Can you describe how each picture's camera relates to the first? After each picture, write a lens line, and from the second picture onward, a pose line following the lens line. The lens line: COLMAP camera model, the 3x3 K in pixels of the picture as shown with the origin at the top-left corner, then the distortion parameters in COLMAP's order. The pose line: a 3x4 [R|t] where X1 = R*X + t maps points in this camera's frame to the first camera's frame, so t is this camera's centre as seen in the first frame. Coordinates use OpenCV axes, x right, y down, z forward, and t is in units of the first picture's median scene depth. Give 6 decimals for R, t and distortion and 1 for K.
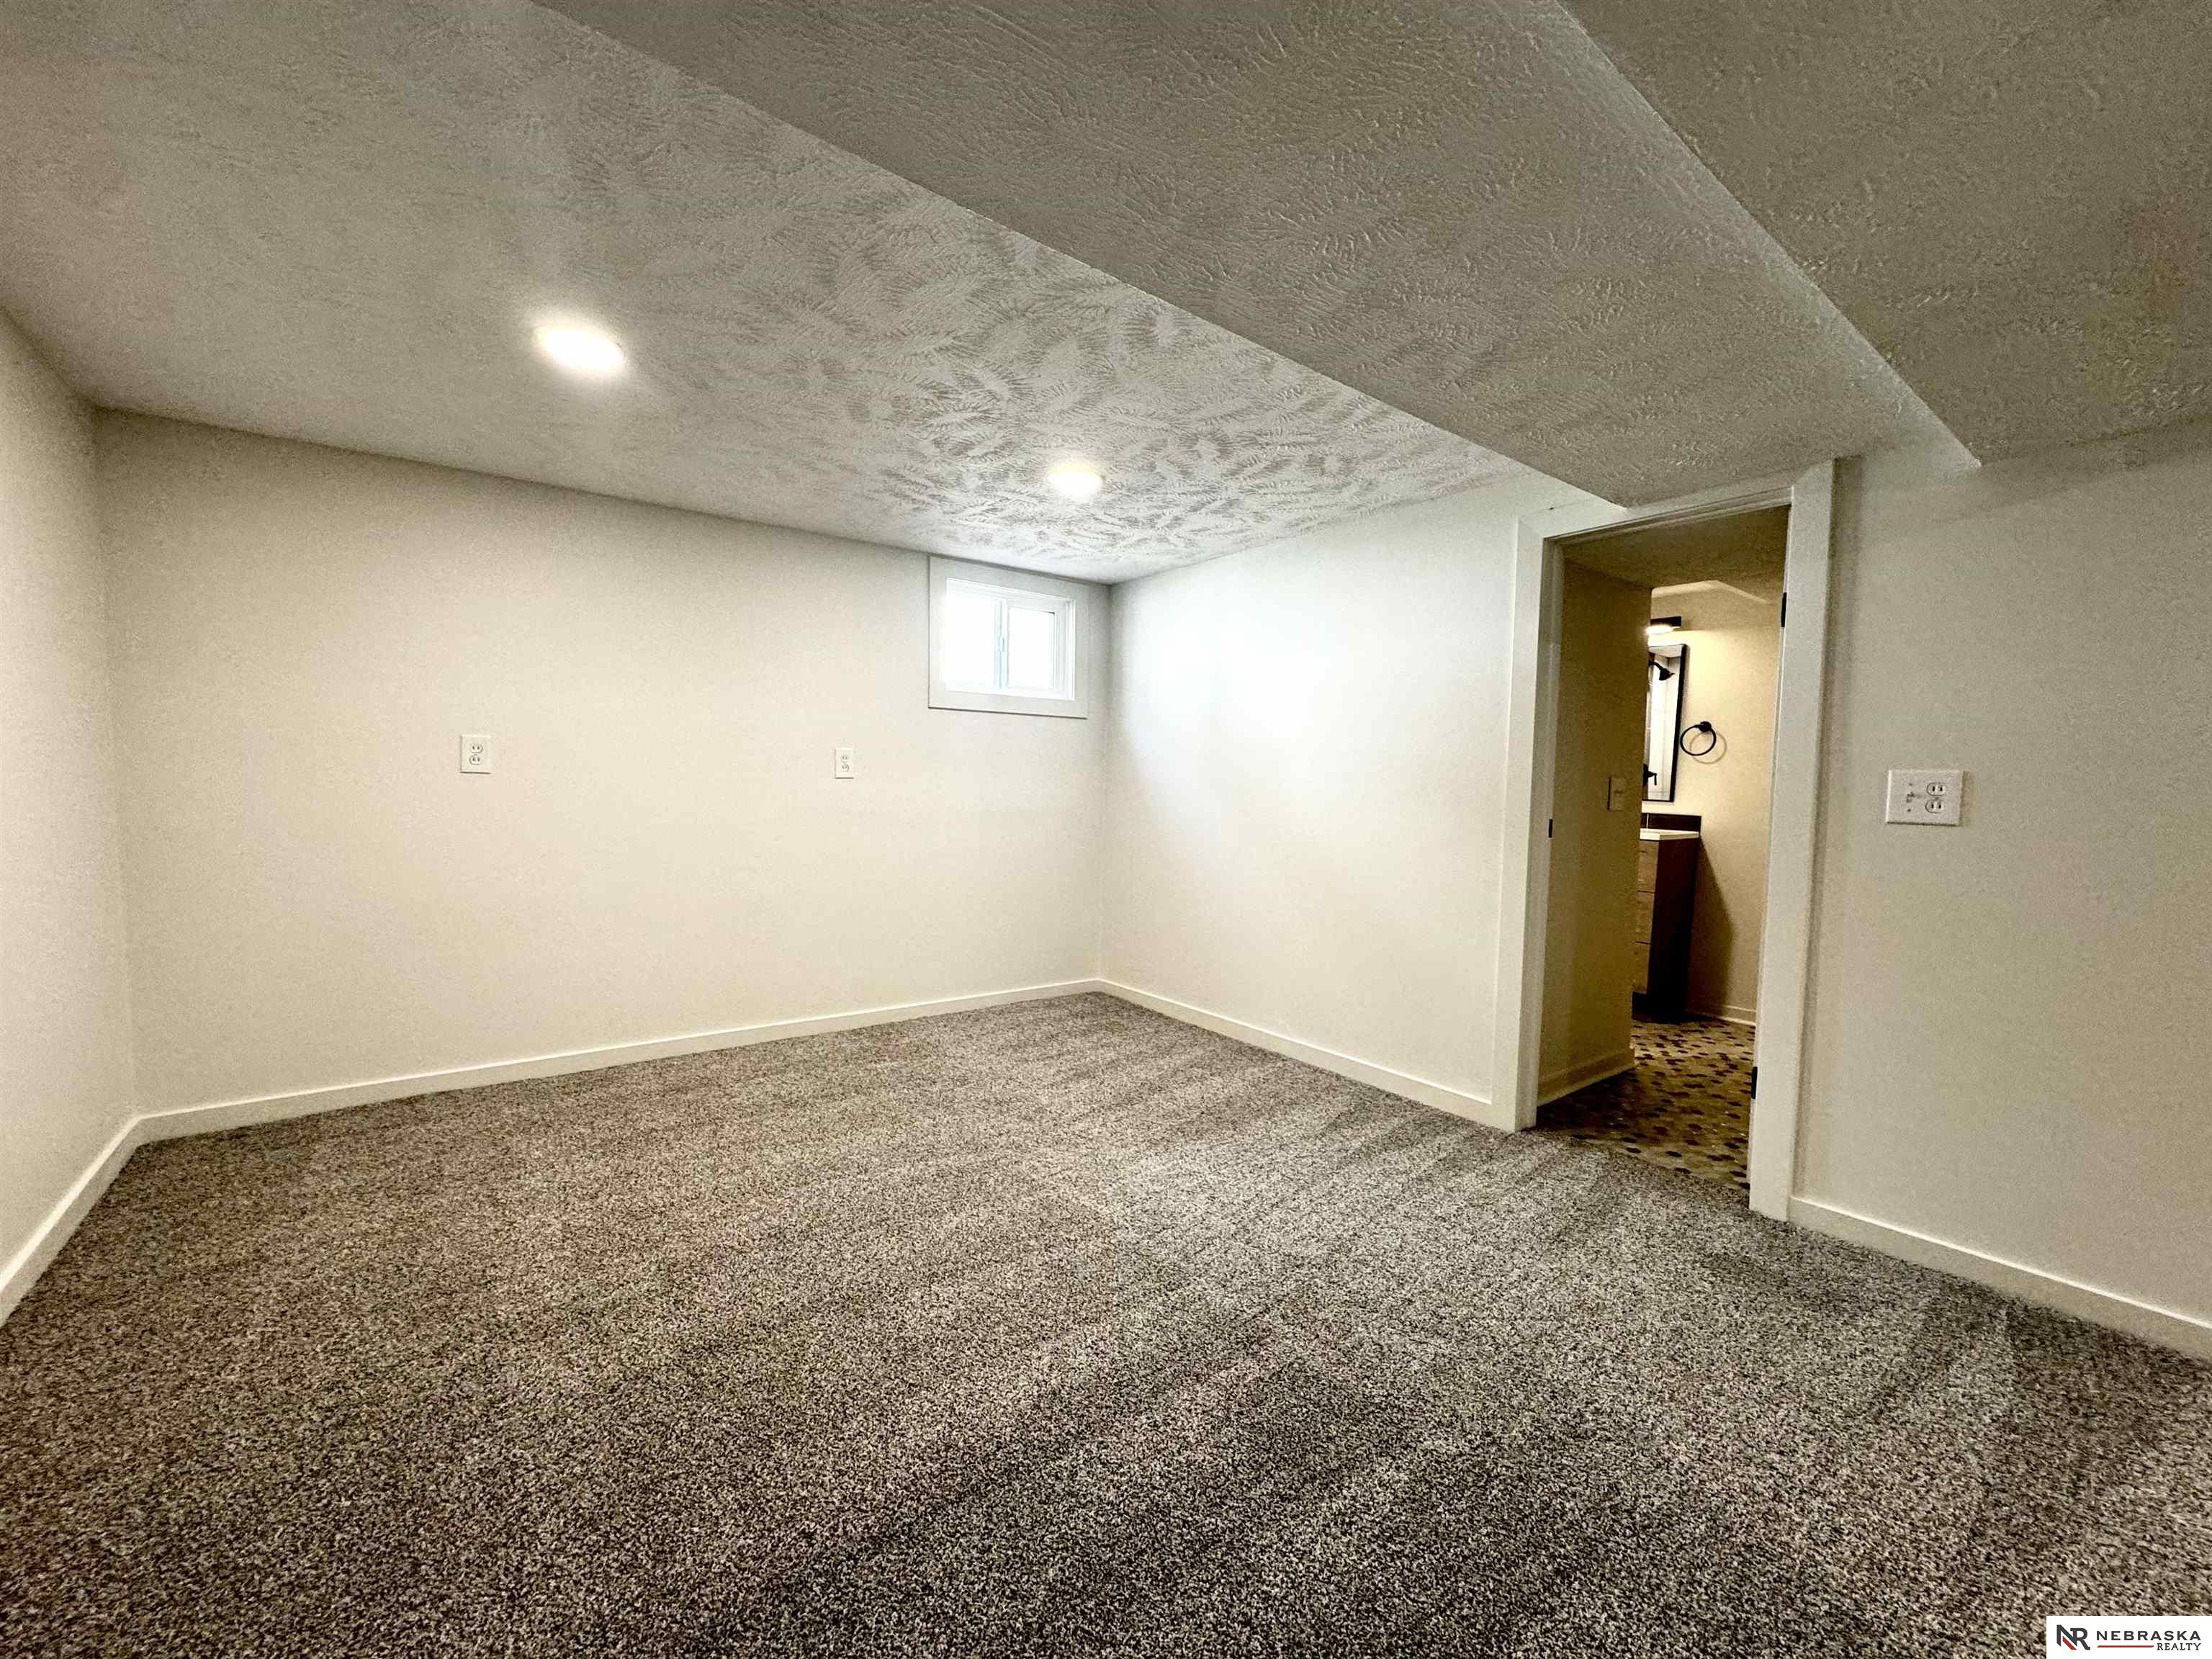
lens RADIAL K [[882.9, 0, 1103.7], [0, 882.9, 832.9], [0, 0, 1]] dist [0.001152, 0.000324]
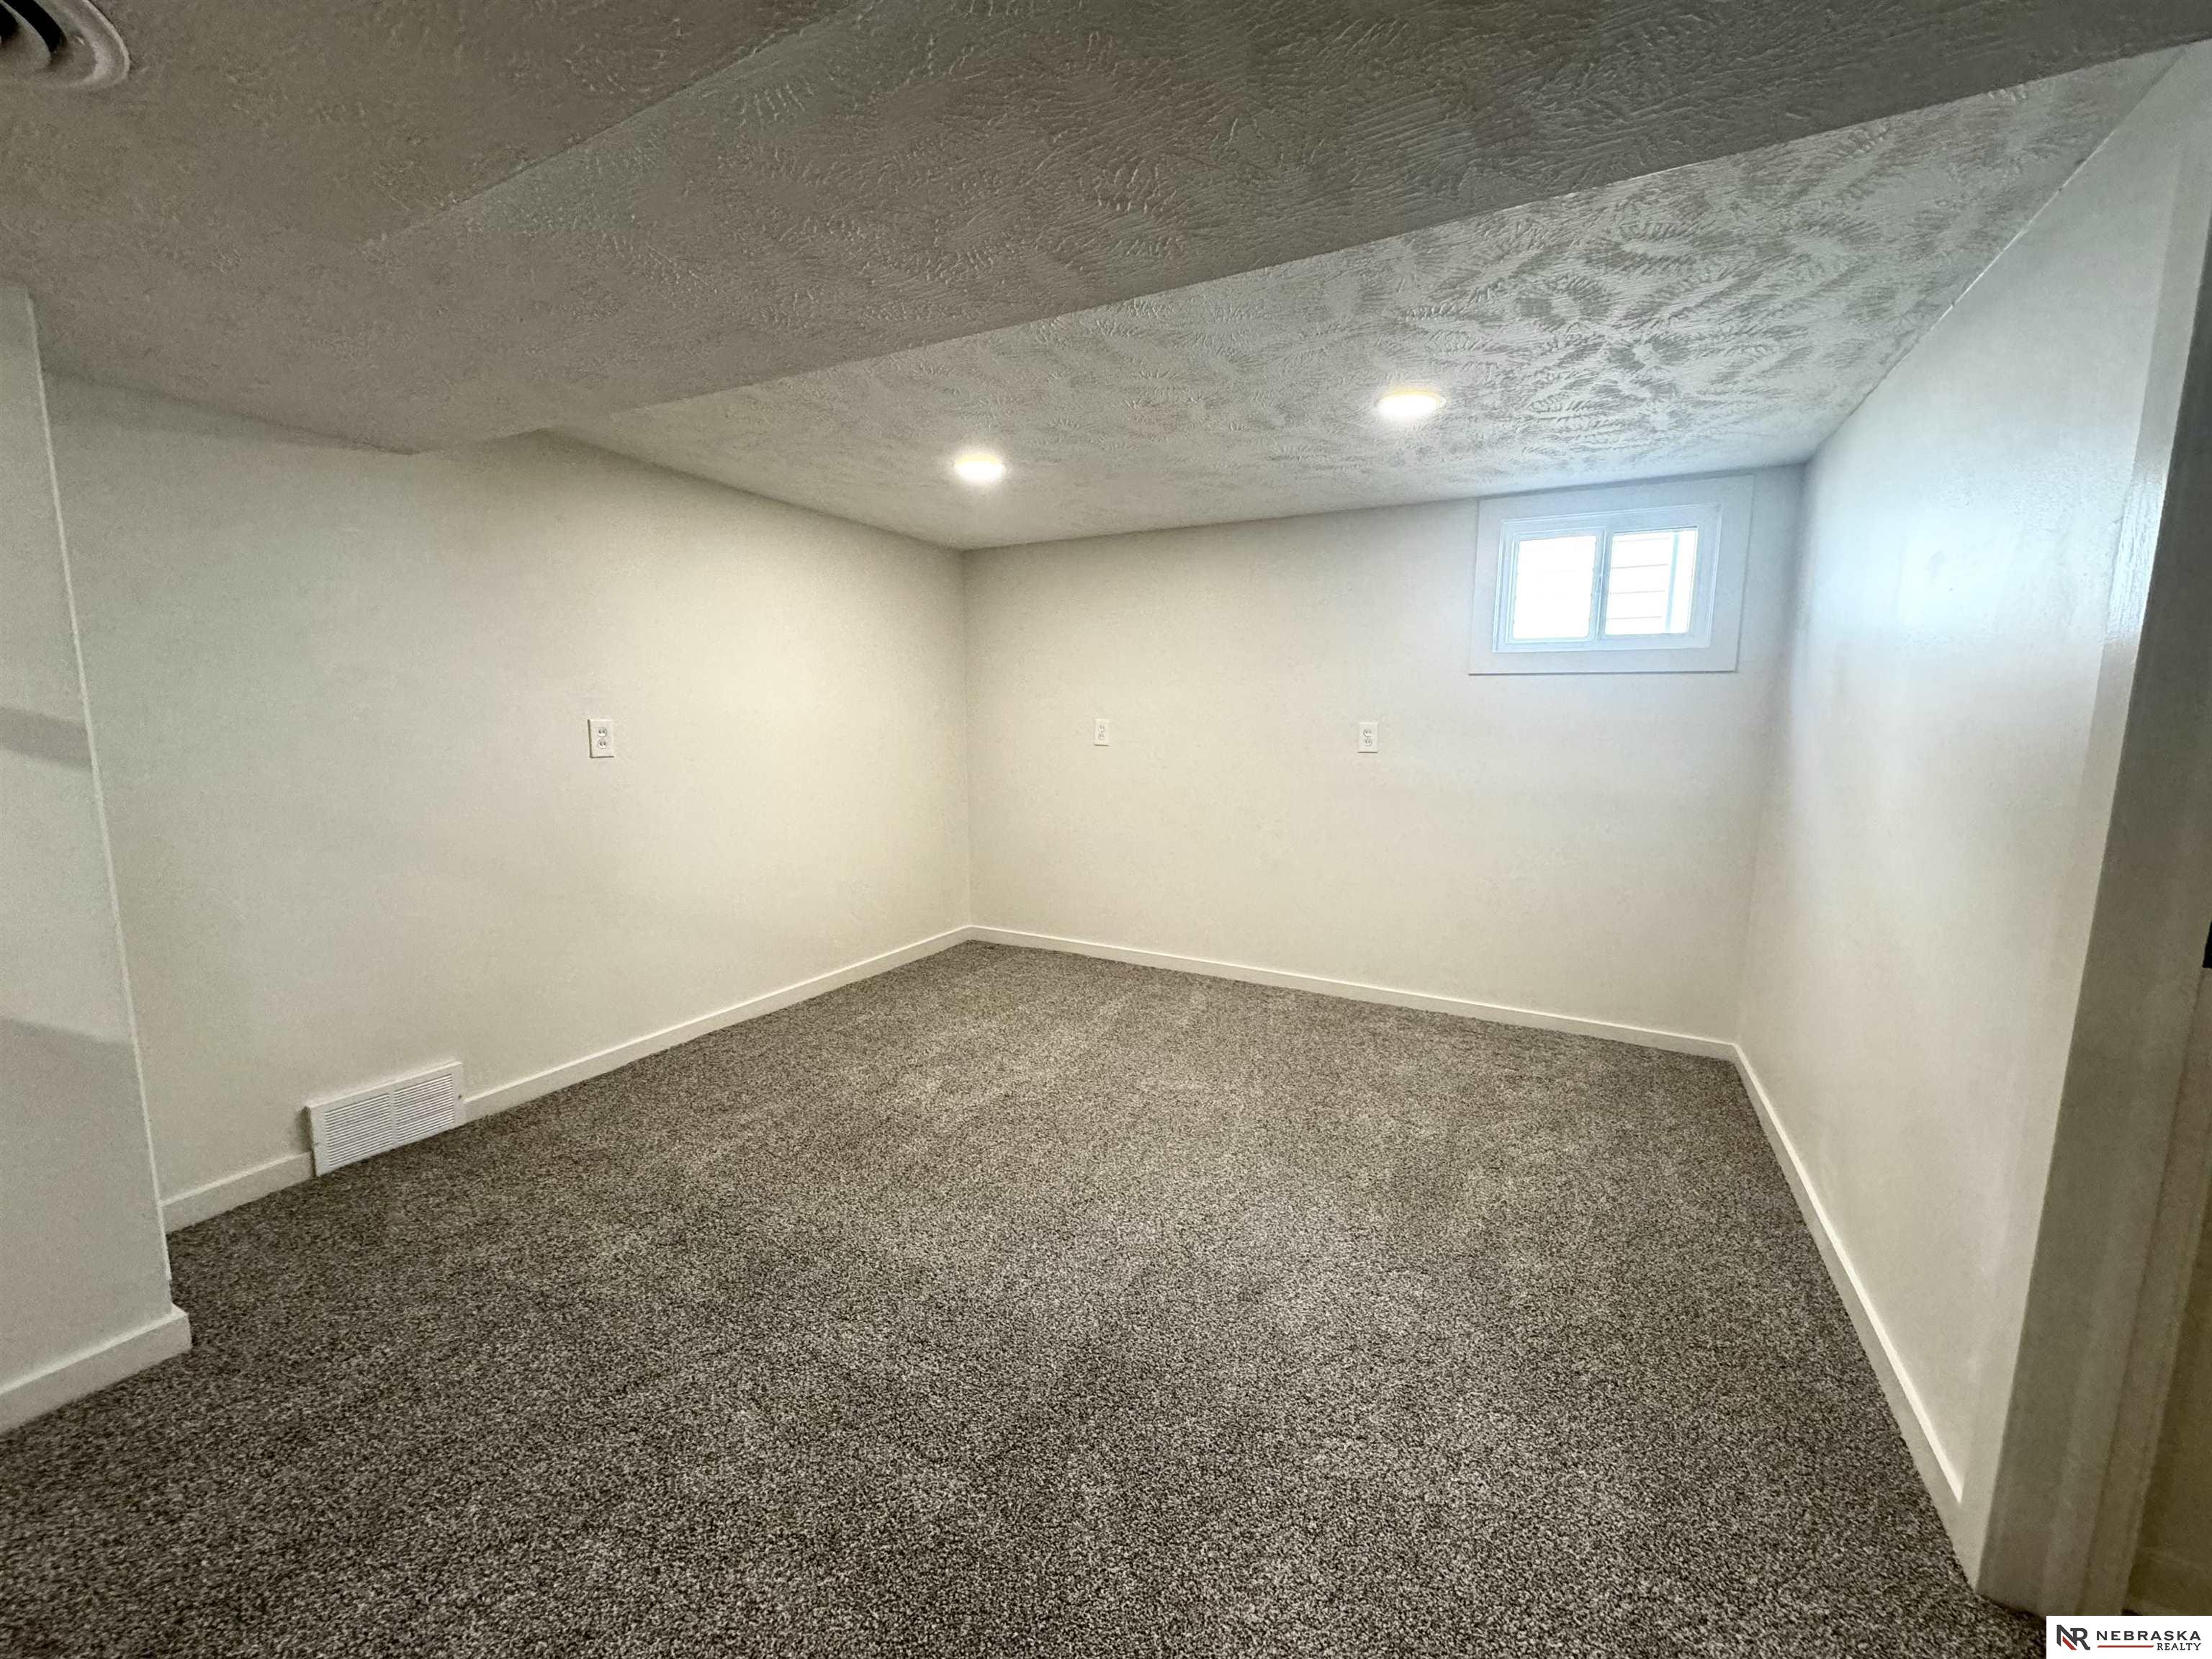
lens RADIAL K [[882.9, 0, 1103.7], [0, 882.9, 832.9], [0, 0, 1]] dist [0.001152, 0.000324]
pose [[0.426285, 0.104289, -0.898557, 0.584122], [-0.058476, 0.994431, 0.087675, -0.049183], [0.902697, 0.015169, 0.430009, 0.356784]]
